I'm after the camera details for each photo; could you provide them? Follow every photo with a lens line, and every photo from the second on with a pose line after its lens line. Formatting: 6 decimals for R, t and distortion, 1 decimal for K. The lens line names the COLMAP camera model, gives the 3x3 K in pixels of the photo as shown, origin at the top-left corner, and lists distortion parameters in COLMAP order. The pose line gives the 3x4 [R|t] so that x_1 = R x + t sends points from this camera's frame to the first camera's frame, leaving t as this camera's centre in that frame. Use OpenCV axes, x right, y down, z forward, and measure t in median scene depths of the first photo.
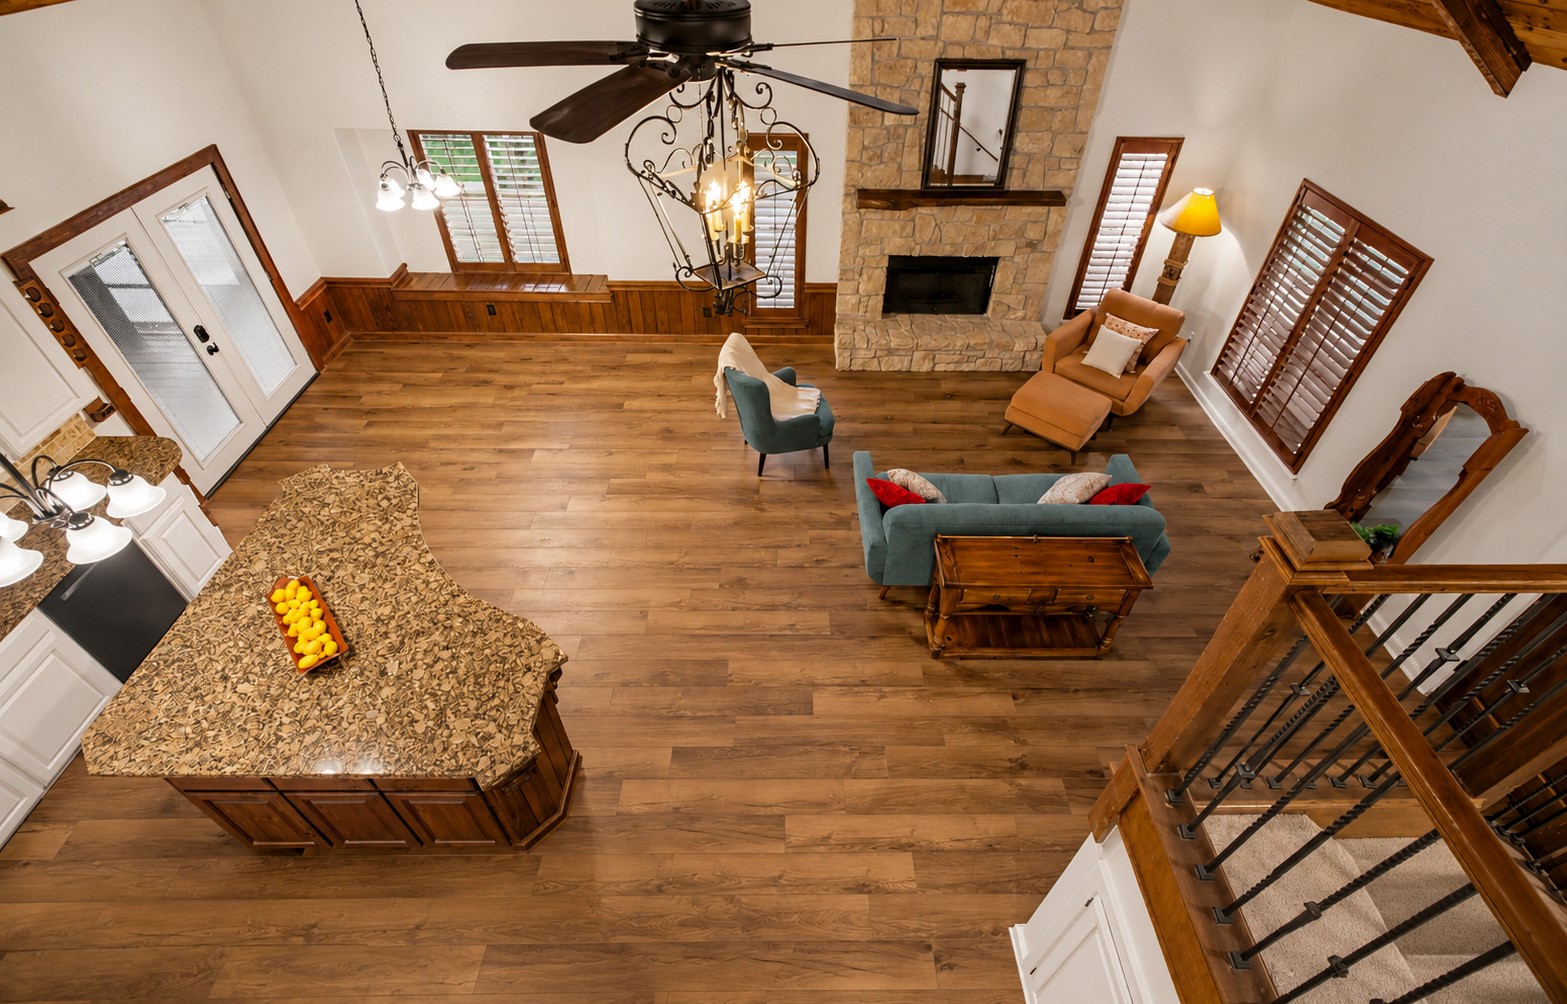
lens RADIAL K [[696.7, 0, 813.0], [0, 696.7, 449.4], [0, 0, 1]] dist [-0.000430, 0.000288]
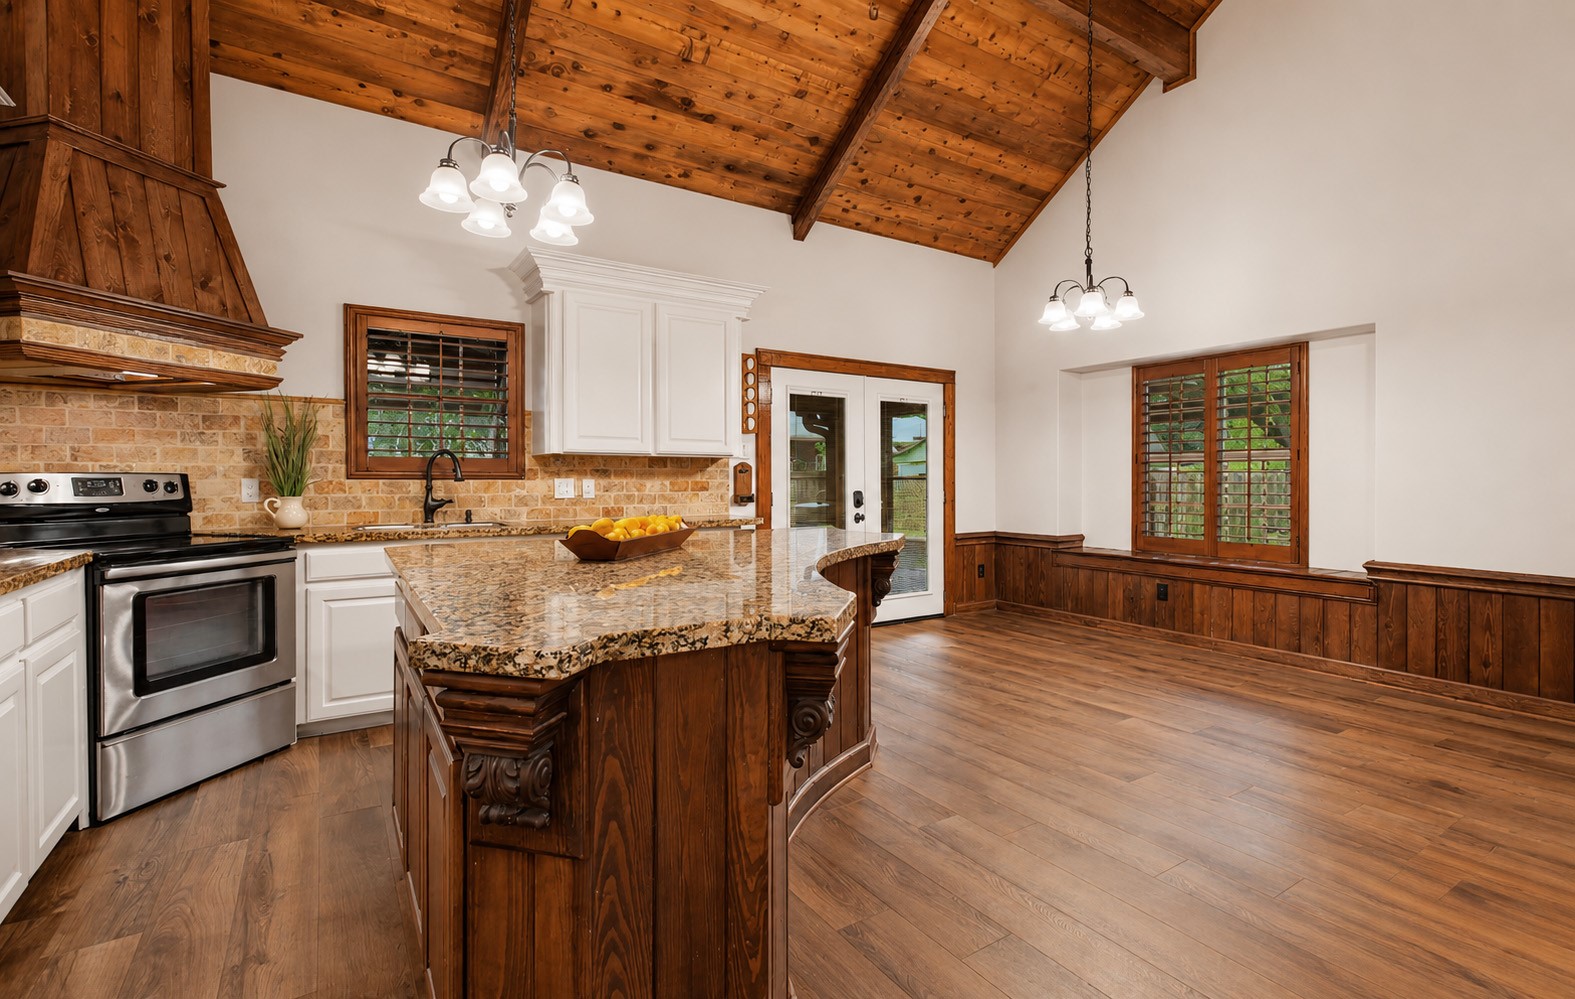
lens RADIAL K [[730.5, 0, 779.1], [0, 730.5, 485.7], [0, 0, 1]] dist [0.003849, 0.001106]
pose [[0.515816, -0.023747, -0.856370, -0.023292], [-0.541470, 0.765599, -0.347373, 0.215818], [0.663886, 0.642879, 0.382050, 0.435451]]
